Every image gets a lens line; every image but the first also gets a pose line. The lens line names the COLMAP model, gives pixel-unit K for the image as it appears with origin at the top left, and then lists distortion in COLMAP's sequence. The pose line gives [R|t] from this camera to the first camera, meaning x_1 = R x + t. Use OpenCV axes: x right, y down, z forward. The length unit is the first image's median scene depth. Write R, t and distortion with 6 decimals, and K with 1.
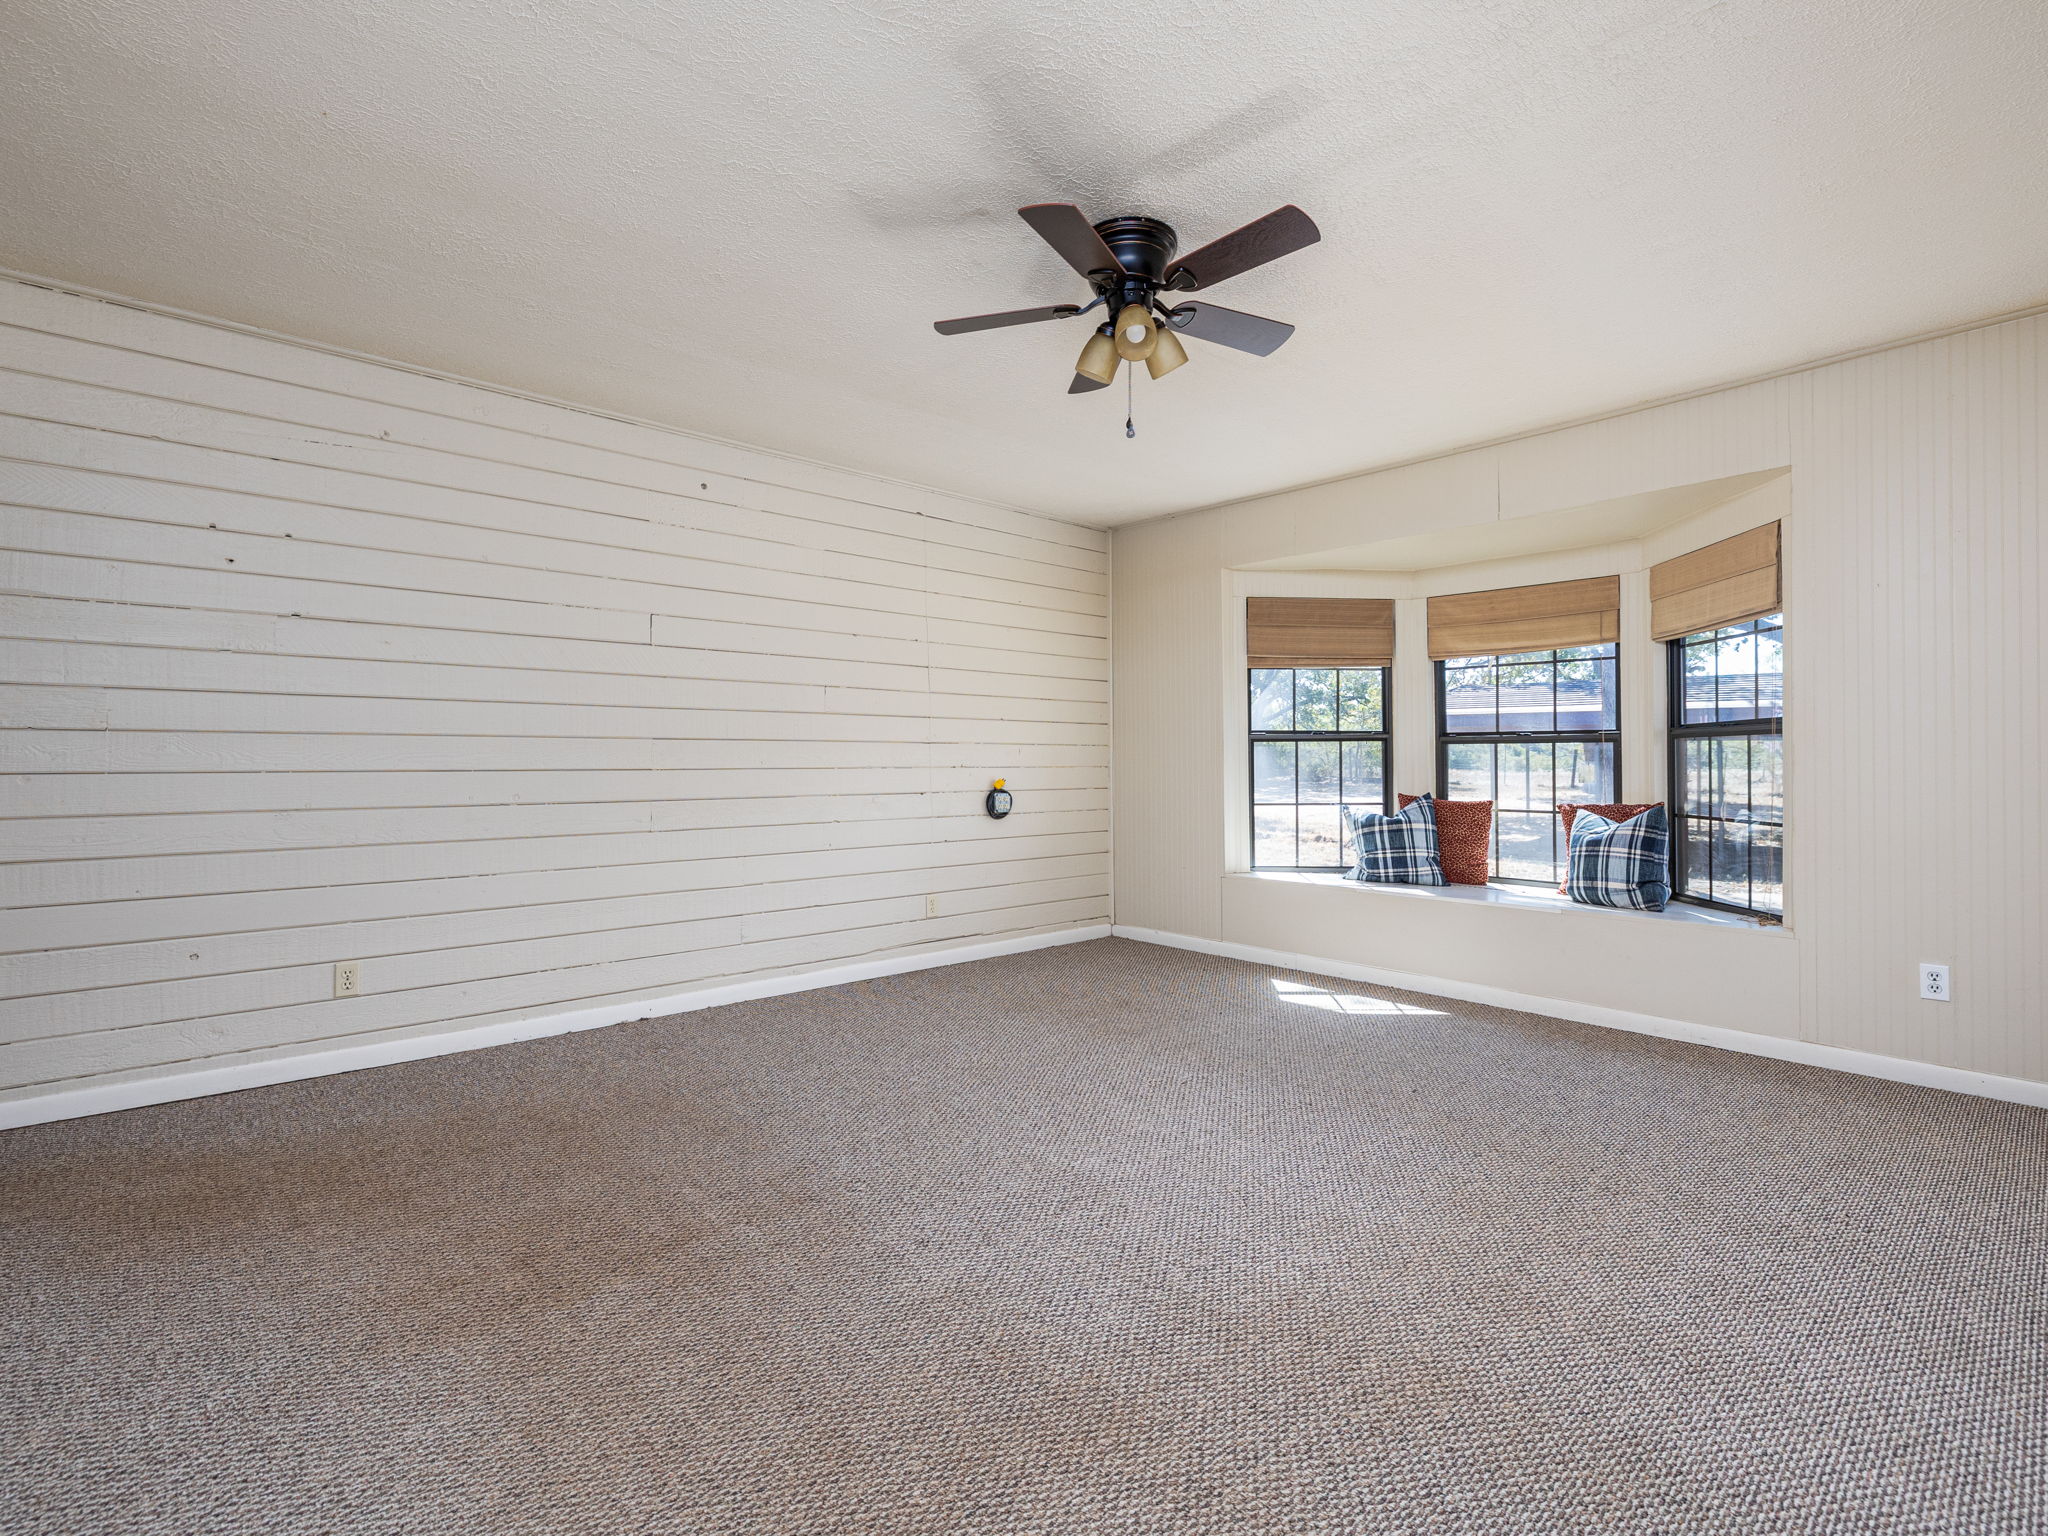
lens RADIAL K [[975.7, 0, 1024.0], [0, 975.7, 768.0], [0, 0, 1]] dist [-0.000554, -0.000160]
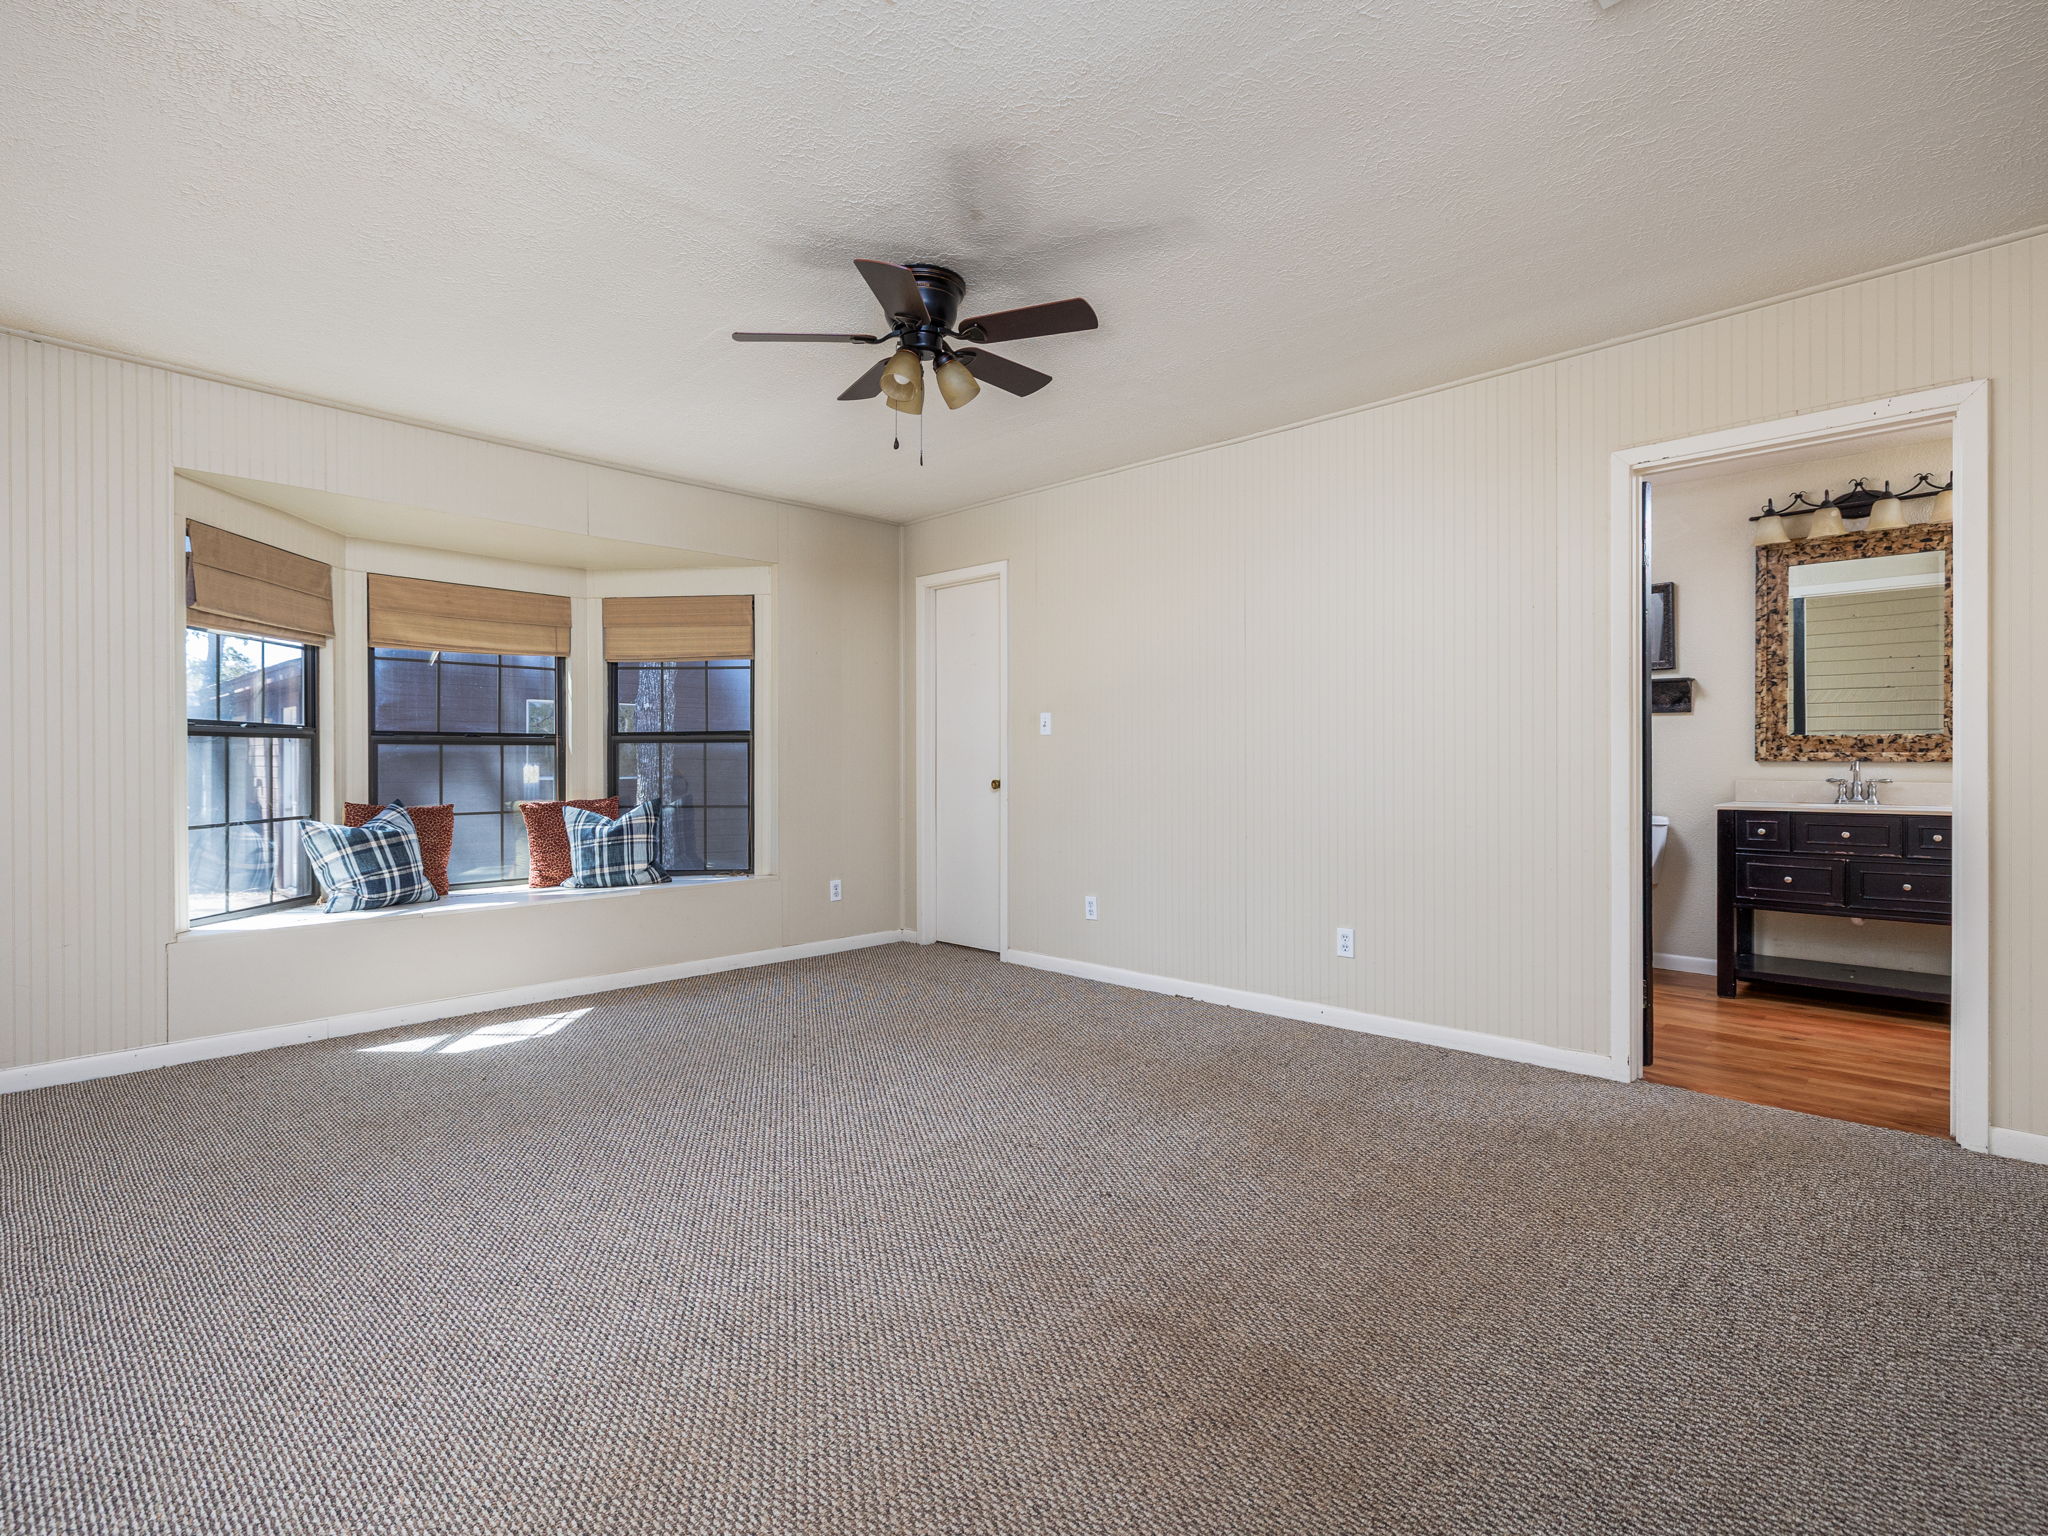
lens RADIAL K [[975.7, 0, 1024.0], [0, 975.7, 768.0], [0, 0, 1]] dist [-0.000554, -0.000160]
pose [[-0.087173, 0.000448, 0.996193, -0.543183], [0.016053, 0.999871, 0.000955, 0.006206], [-0.996064, 0.016075, -0.087169, 0.559036]]
